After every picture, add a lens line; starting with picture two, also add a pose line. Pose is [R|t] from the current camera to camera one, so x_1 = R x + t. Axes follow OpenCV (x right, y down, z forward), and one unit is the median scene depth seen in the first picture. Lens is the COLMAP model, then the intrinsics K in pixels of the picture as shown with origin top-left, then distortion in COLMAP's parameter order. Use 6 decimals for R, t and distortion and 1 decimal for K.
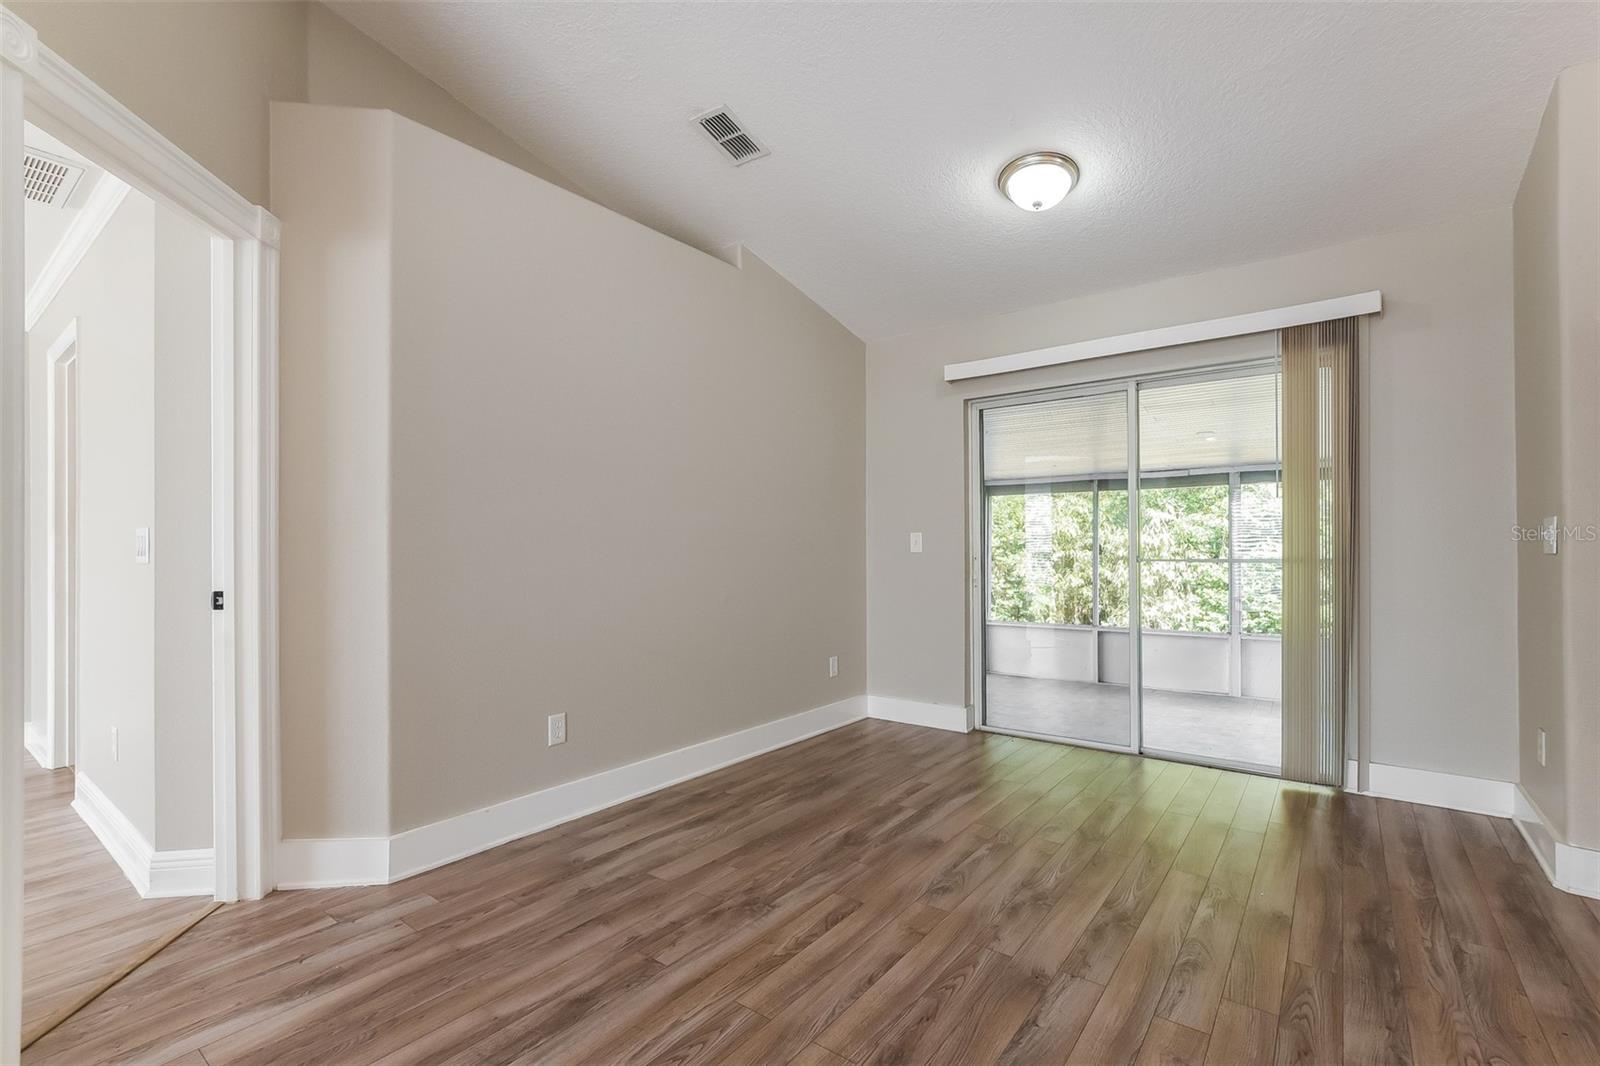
lens RADIAL K [[721.4, 0, 796.1], [0, 721.4, 545.7], [0, 0, 1]] dist [-0.015559, 0.005428]
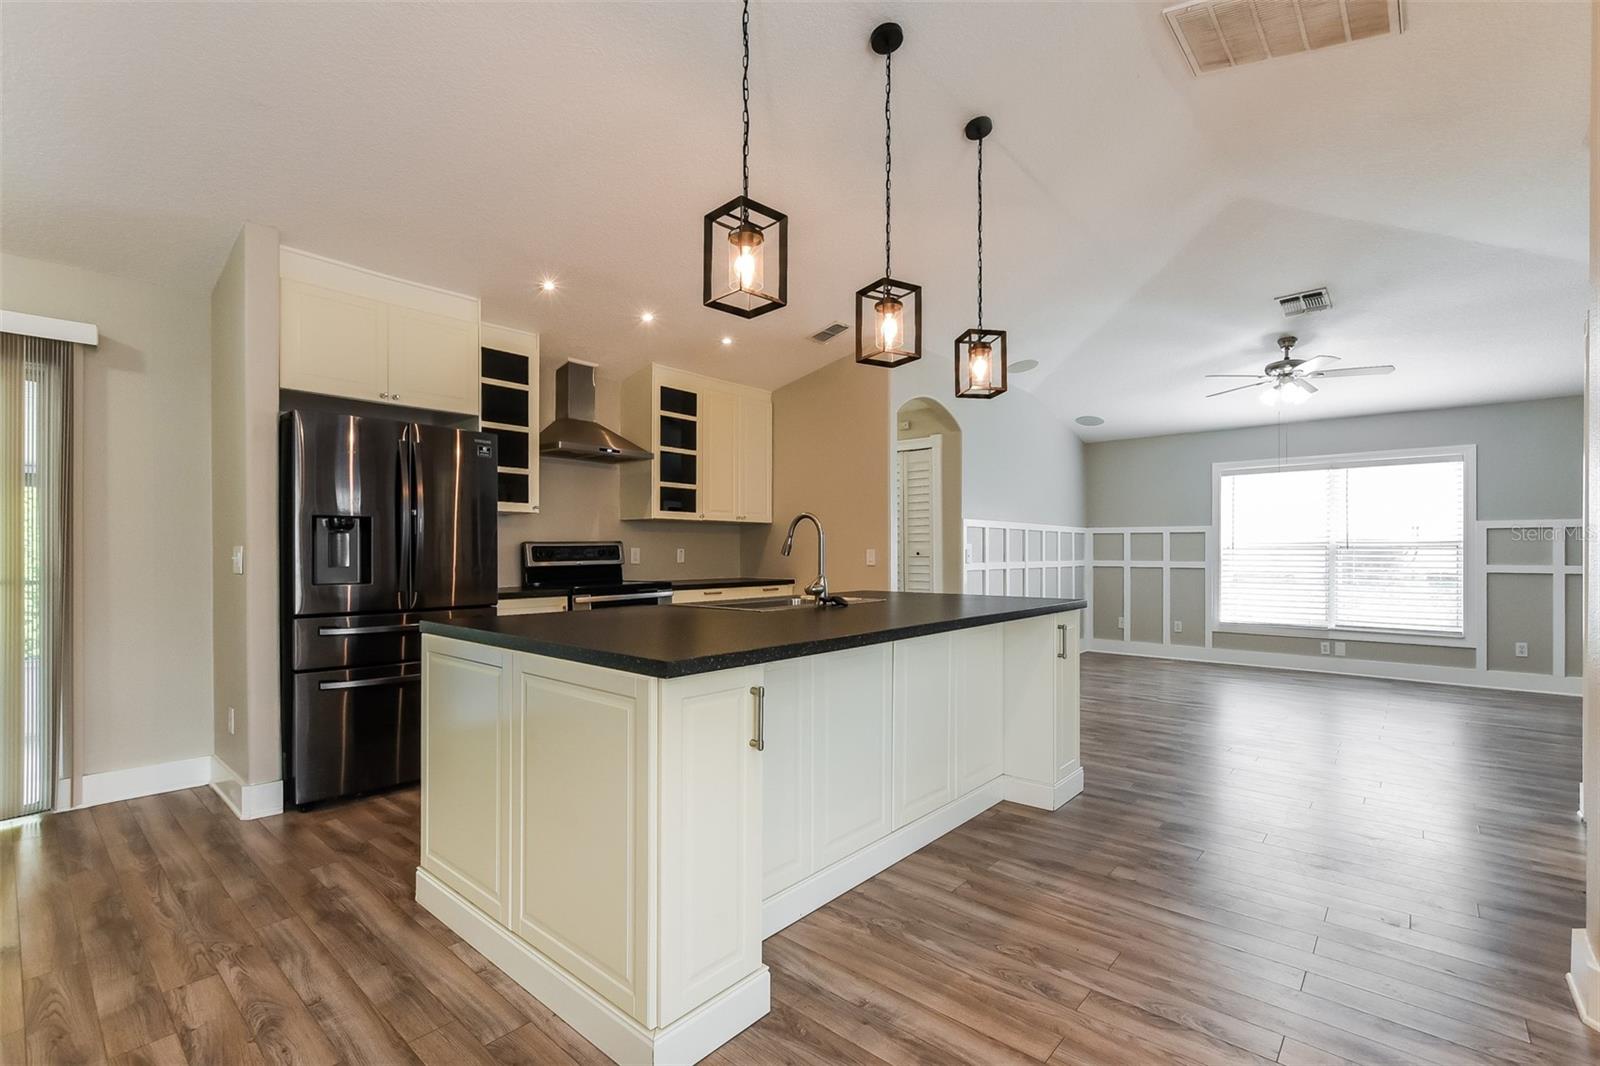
lens RADIAL K [[721.4, 0, 784.5], [0, 721.4, 564.3], [0, 0, 1]] dist [-0.015559, 0.005428]
pose [[0.089992, -0.012616, 0.995863, -0.184064], [-0.002530, 0.999914, 0.012896, -0.023674], [-0.995939, -0.003680, 0.089952, -0.140101]]
